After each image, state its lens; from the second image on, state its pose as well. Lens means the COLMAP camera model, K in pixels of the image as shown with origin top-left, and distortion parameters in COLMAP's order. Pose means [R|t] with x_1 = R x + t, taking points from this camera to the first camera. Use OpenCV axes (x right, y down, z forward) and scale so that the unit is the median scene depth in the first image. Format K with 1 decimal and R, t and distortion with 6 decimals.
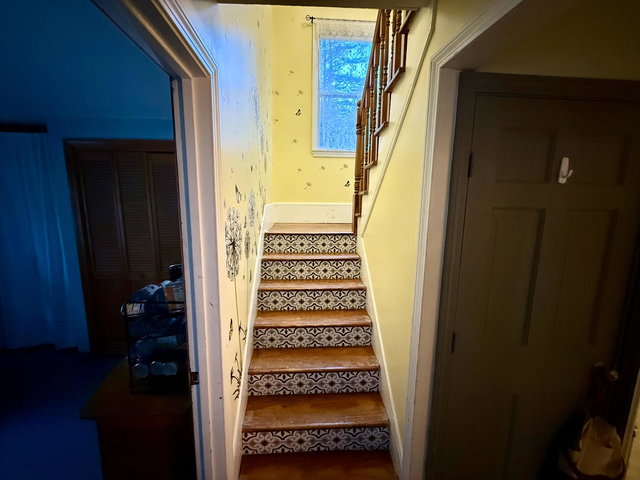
lens RADIAL K [[259.6, 0, 320.0], [0, 259.6, 240.0], [0, 0, 1]] dist [-0.000775, 0.006234]
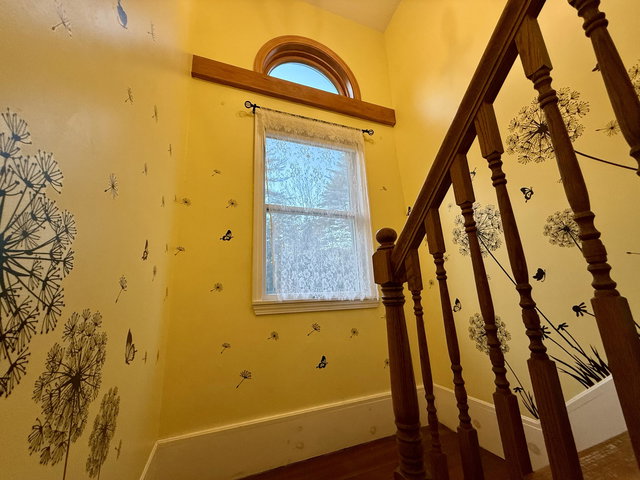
lens RADIAL K [[259.6, 0, 320.0], [0, 259.6, 240.0], [0, 0, 1]] dist [-0.000775, 0.006234]
pose [[0.955822, 0.012072, 0.293700, -0.059611], [0.101754, 0.923795, -0.369119, -0.275117], [-0.275774, 0.382697, 0.881755, 0.494547]]
